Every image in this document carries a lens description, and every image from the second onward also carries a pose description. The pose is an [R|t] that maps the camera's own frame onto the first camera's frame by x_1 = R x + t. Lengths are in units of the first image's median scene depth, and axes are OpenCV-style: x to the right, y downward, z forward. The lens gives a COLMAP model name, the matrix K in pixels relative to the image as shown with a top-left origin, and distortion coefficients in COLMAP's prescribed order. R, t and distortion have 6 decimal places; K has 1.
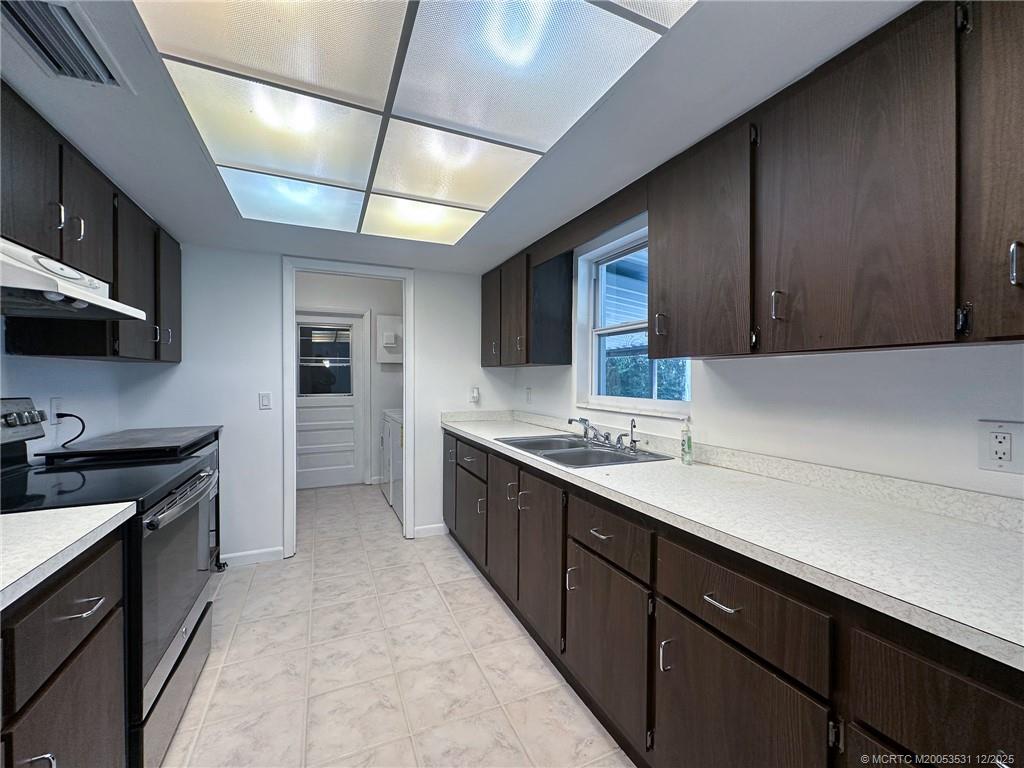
lens RADIAL K [[412.5, 0, 513.0], [0, 412.5, 382.4], [0, 0, 1]] dist [0.000292, 0.000434]
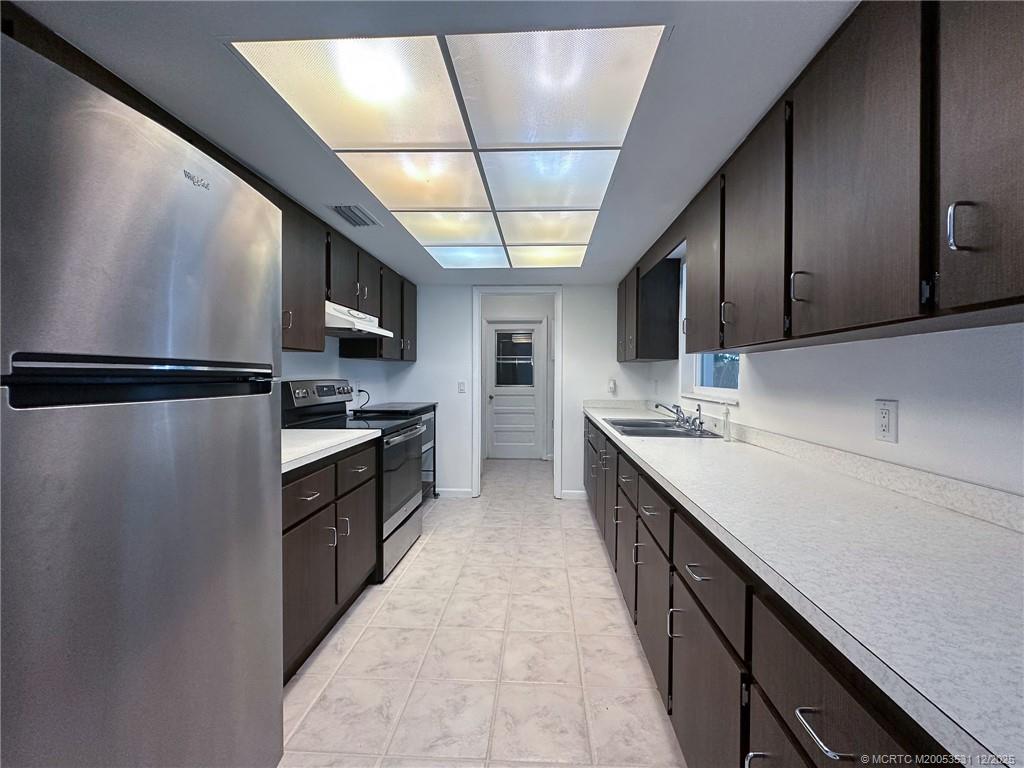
lens RADIAL K [[420.6, 0, 522.5], [0, 420.6, 380.1], [0, 0, 1]] dist [-0.001008, -0.000239]
pose [[0.884489, 0.009610, -0.466462, 0.348864], [-0.009083, 0.999953, 0.003378, 0.017056], [0.466473, 0.001249, 0.884535, -0.265050]]
